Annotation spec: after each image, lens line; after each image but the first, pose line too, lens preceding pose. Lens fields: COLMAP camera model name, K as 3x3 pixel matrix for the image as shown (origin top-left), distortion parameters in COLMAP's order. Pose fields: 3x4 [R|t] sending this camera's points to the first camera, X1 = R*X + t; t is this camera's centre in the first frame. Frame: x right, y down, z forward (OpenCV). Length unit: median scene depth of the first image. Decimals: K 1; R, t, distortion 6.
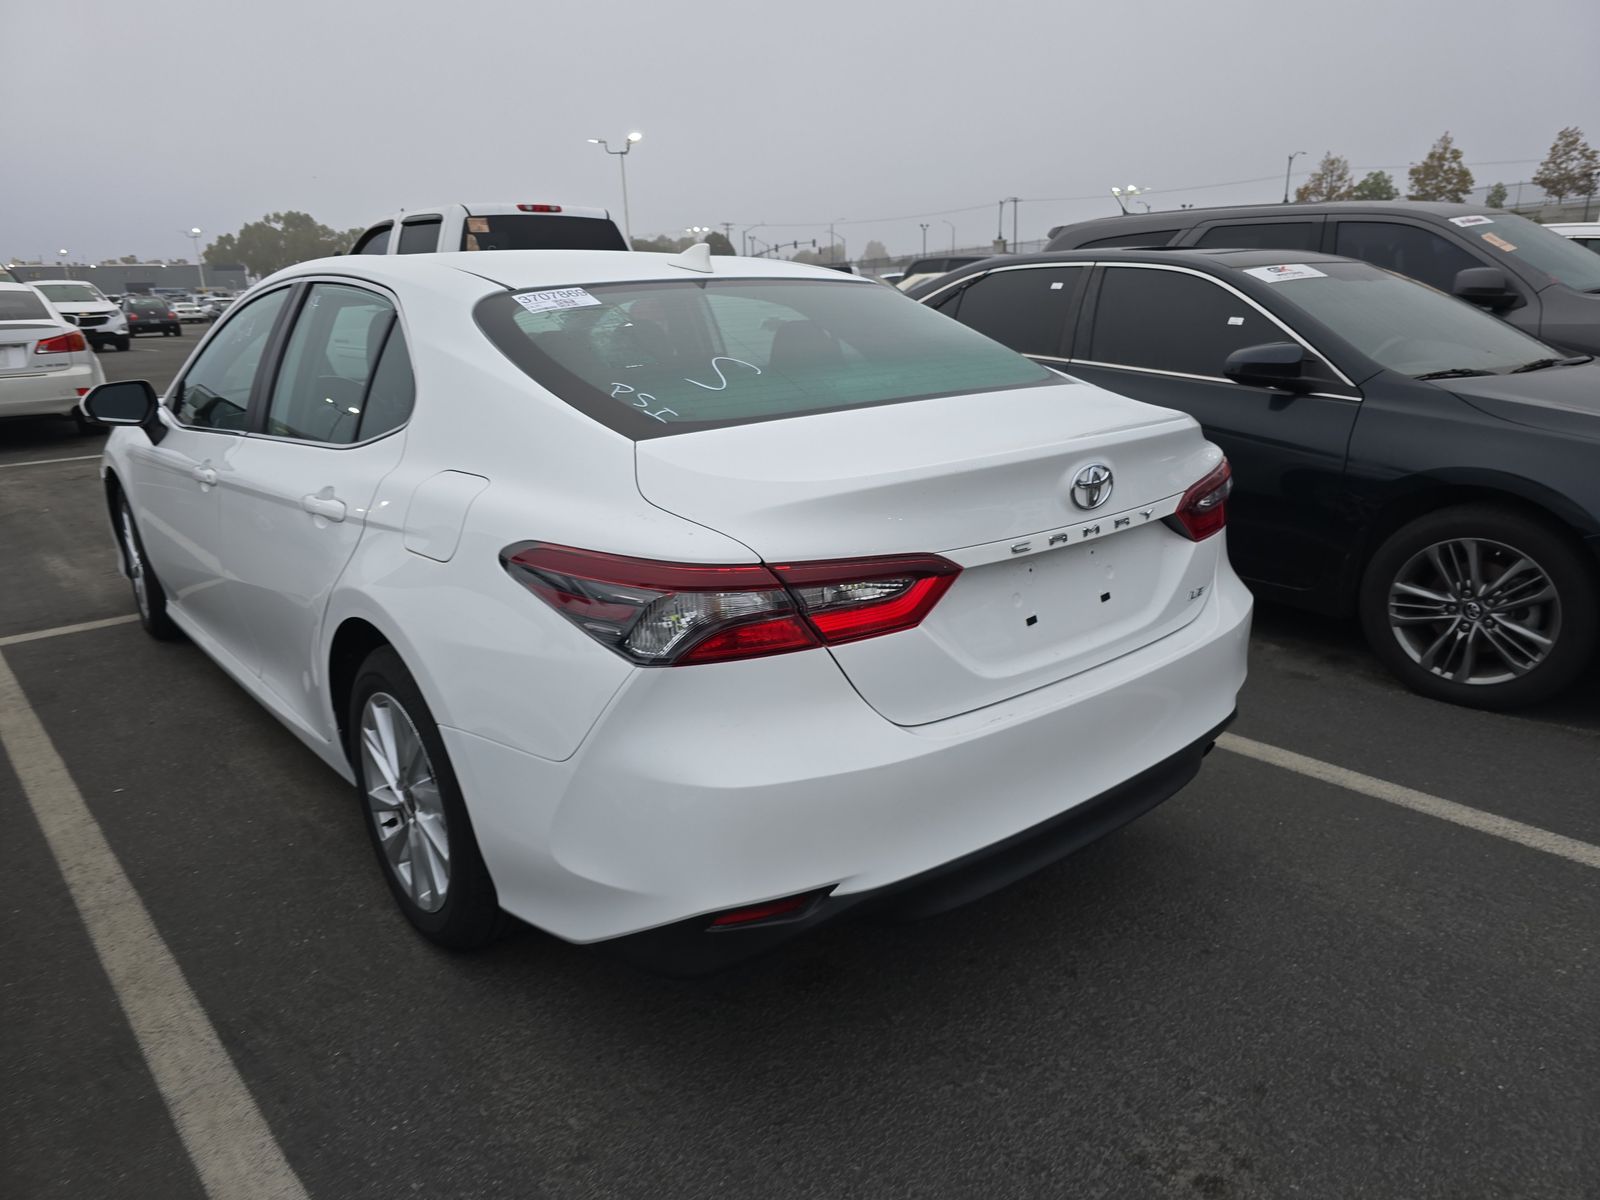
lens RADIAL K [[1059.0, 0, 796.9], [0, 1059.0, 600.3], [0, 0, 1]] dist [0.063500, -0.064006]
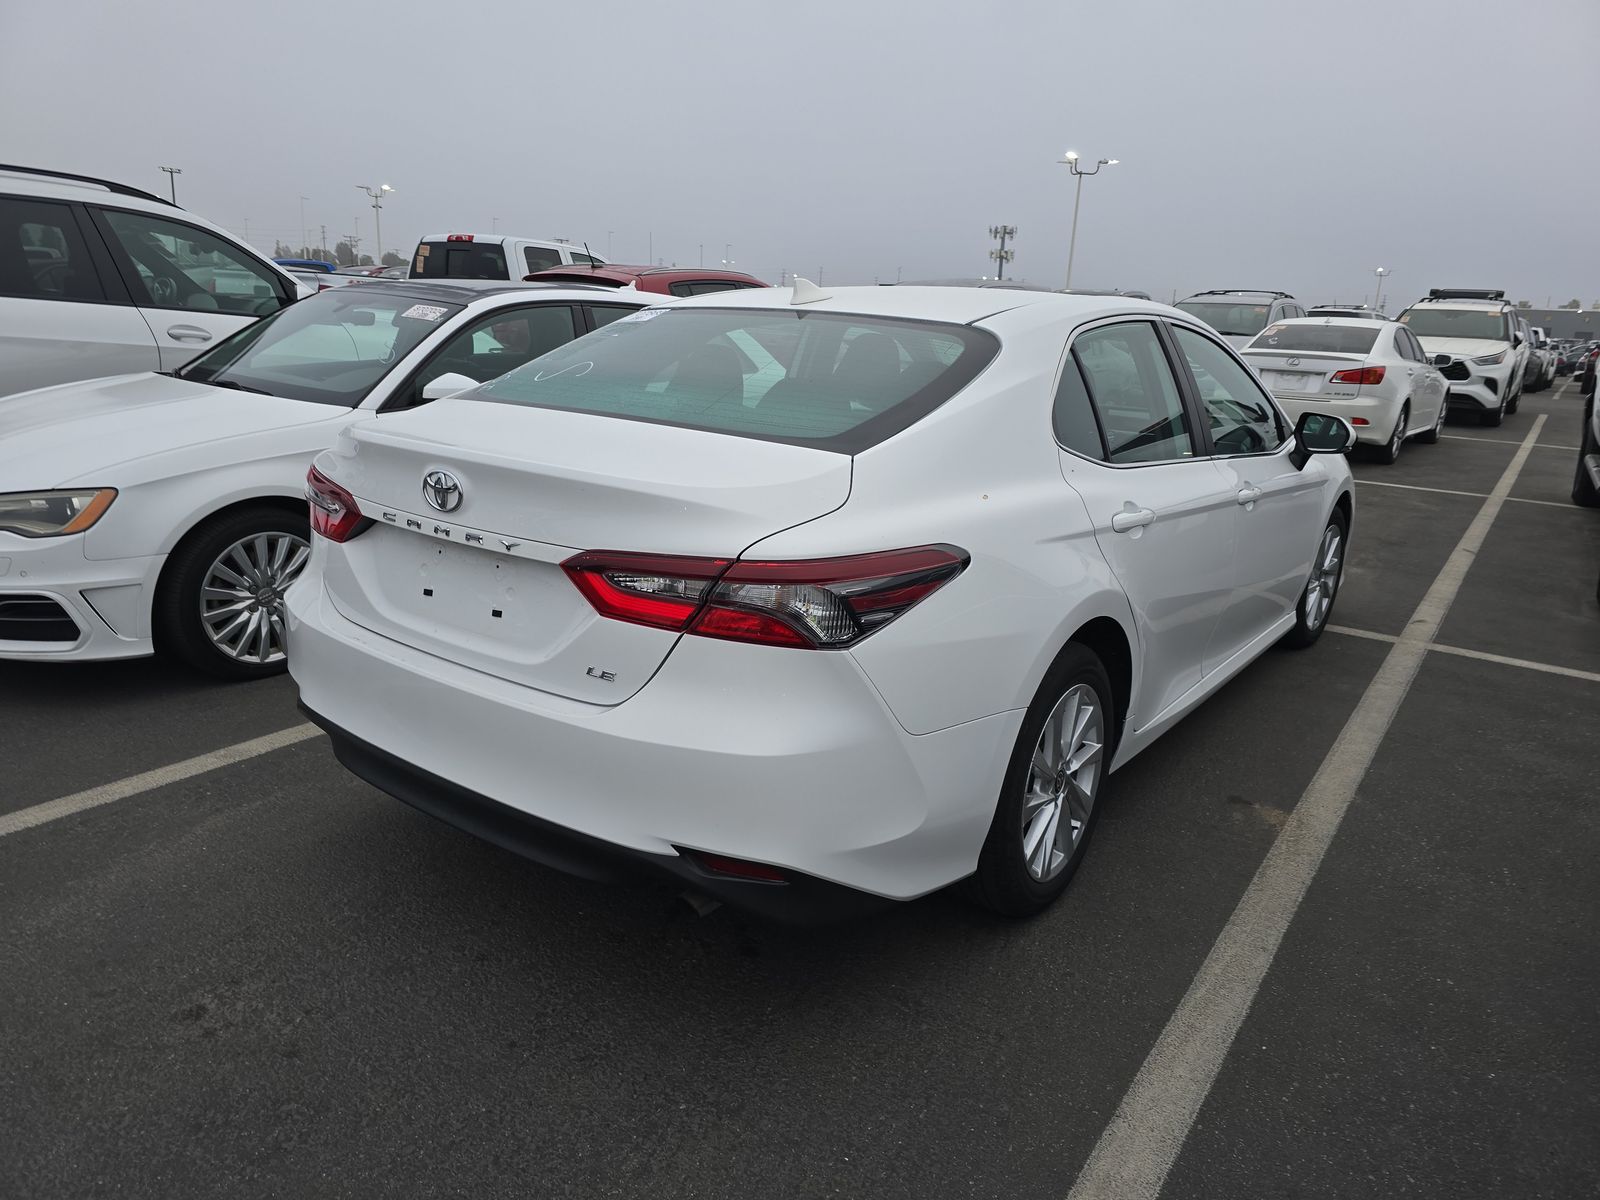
lens RADIAL K [[1059.0, 0, 796.9], [0, 1059.0, 600.3], [0, 0, 1]] dist [0.063500, -0.064006]
pose [[0.245700, 0.287210, -0.925819, 1.375139], [-0.323386, 0.924666, 0.201030, -0.331181], [0.913812, 0.250004, 0.320070, 0.975122]]
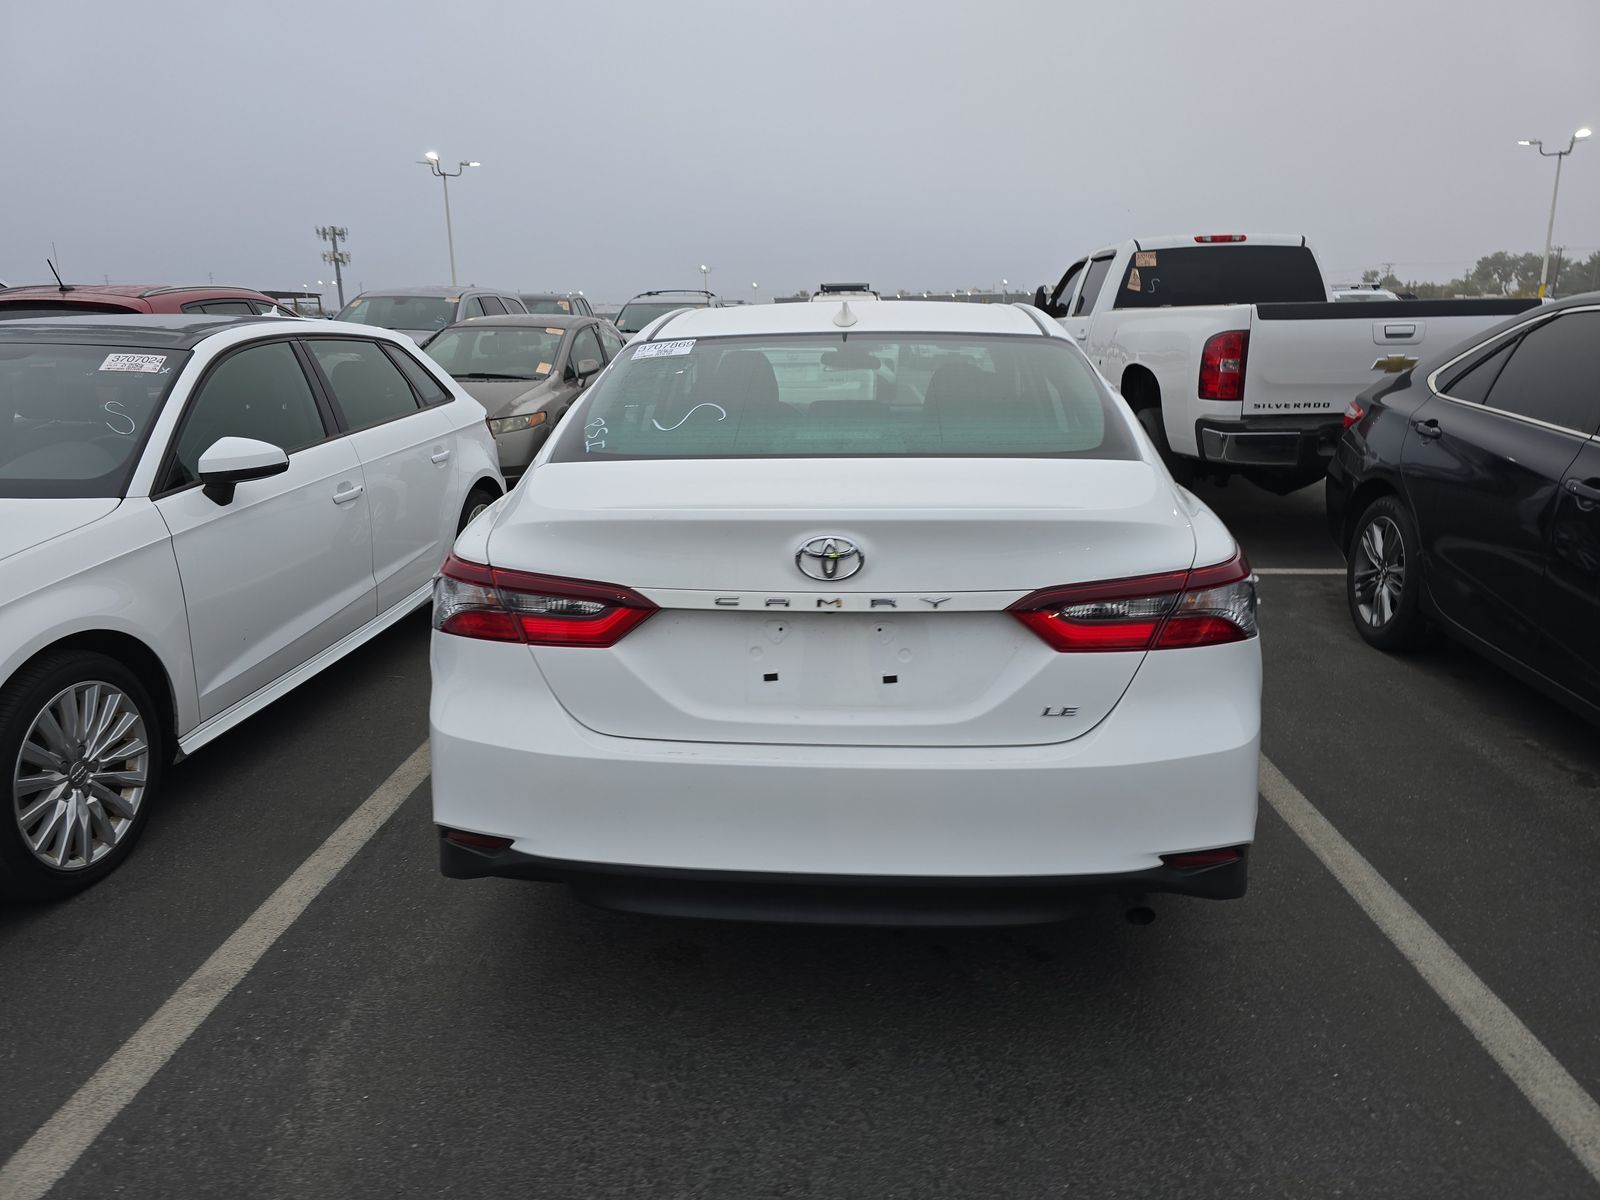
lens RADIAL K [[1061.7, 0, 797.7], [0, 1061.7, 593.2], [0, 0, 1]] dist [0.075674, -0.069671]
pose [[0.725211, 0.183004, -0.663761, 0.885558], [-0.200998, 0.978309, 0.050120, -0.114573], [0.658535, 0.097067, 0.746264, 0.238151]]
